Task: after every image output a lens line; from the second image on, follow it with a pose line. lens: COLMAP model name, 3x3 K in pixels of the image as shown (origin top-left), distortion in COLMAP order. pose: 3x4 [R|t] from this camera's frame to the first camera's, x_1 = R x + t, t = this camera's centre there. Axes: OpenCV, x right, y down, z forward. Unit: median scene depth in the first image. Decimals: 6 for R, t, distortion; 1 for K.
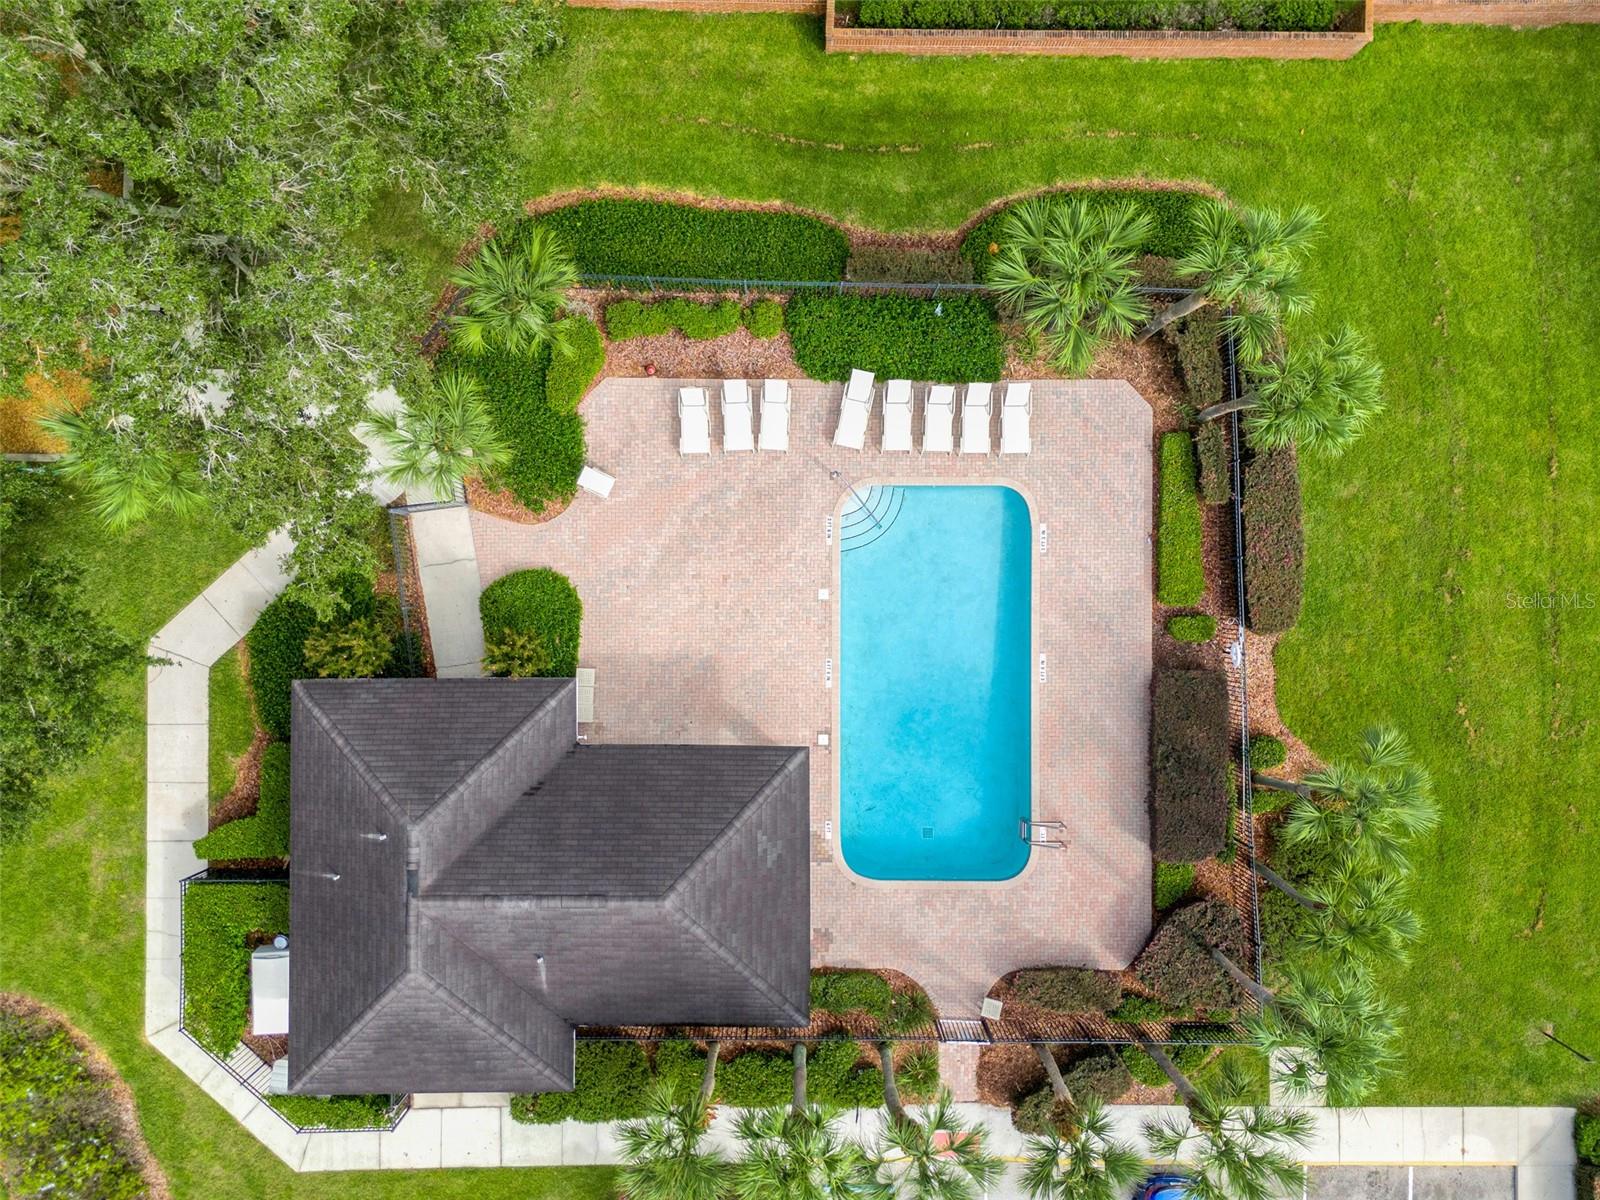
lens RADIAL K [[1173.3, 0, 800.0], [0, 1173.3, 600.0], [0, 0, 1]] dist [0.064482, -0.032482]
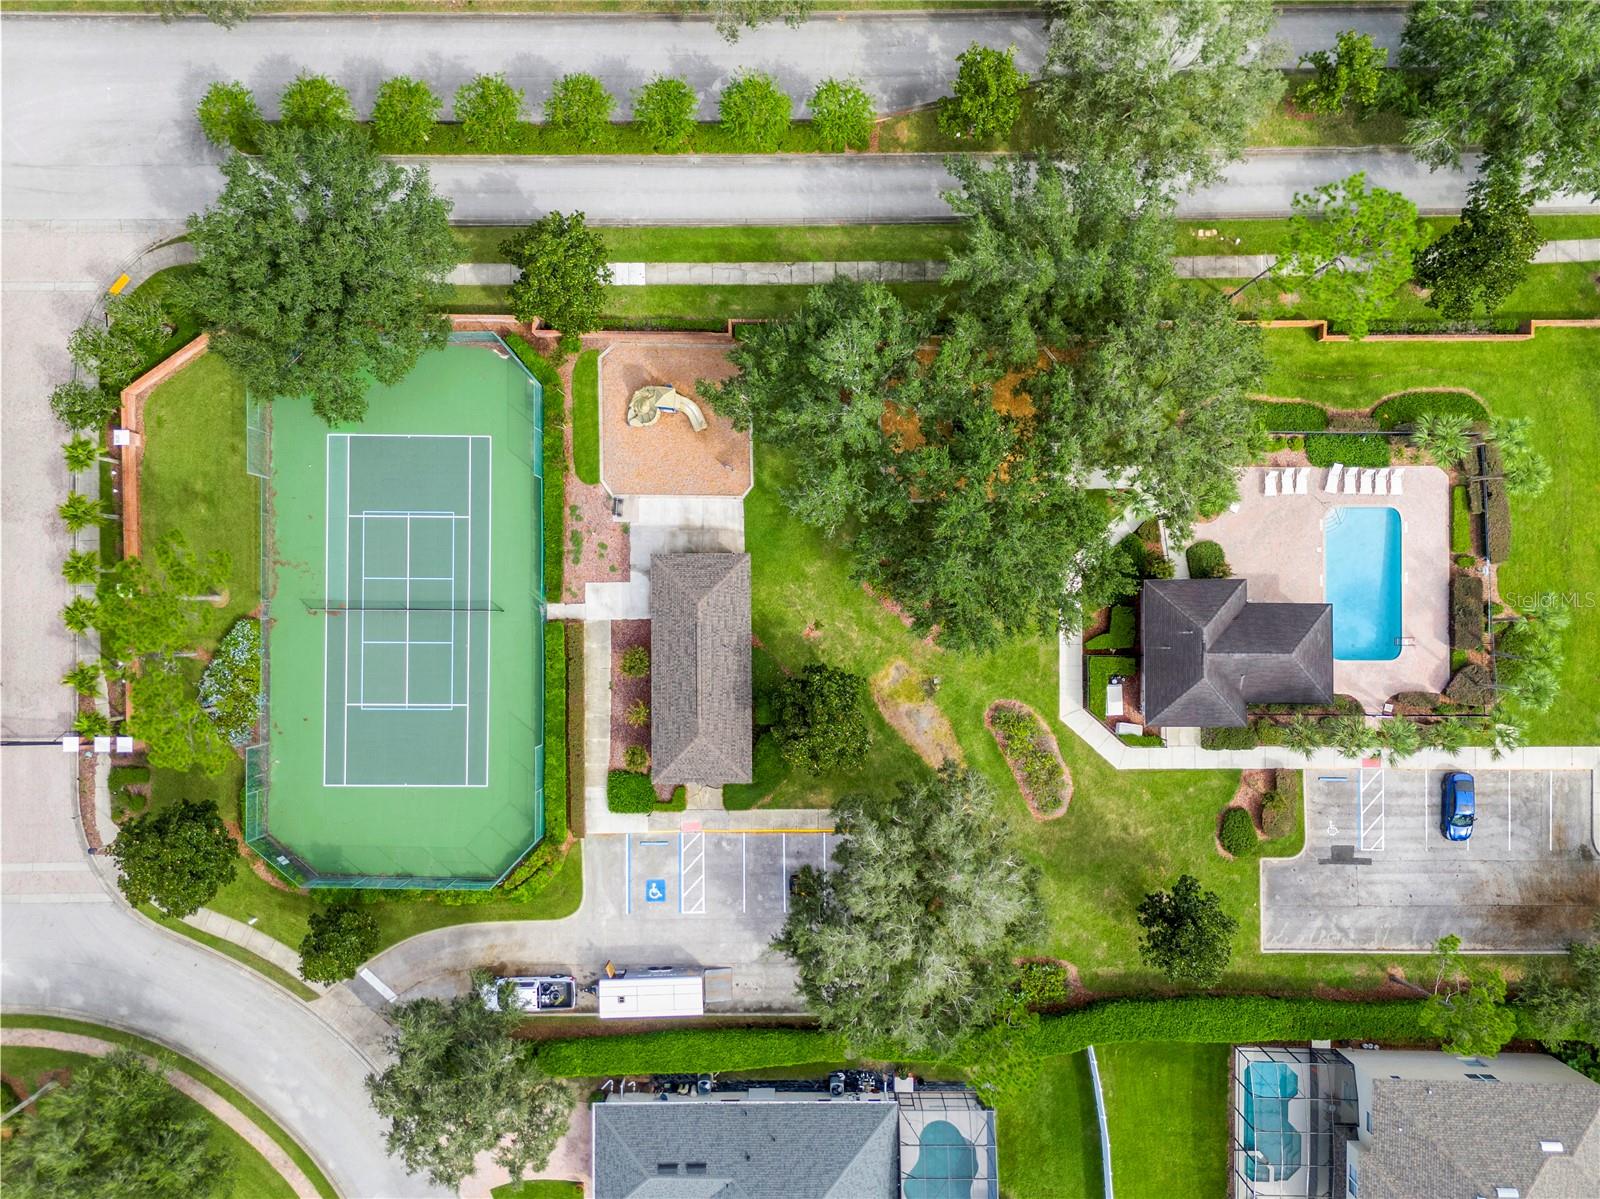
lens RADIAL K [[1173.3, 0, 800.0], [0, 1173.3, 599.5], [0, 0, 1]] dist [0.064482, -0.032482]
pose [[0.999914, -0.005674, -0.011792, -1.100689], [0.005577, 0.999951, -0.008229, 0.120451], [0.011838, 0.008162, 0.999897, -1.636514]]
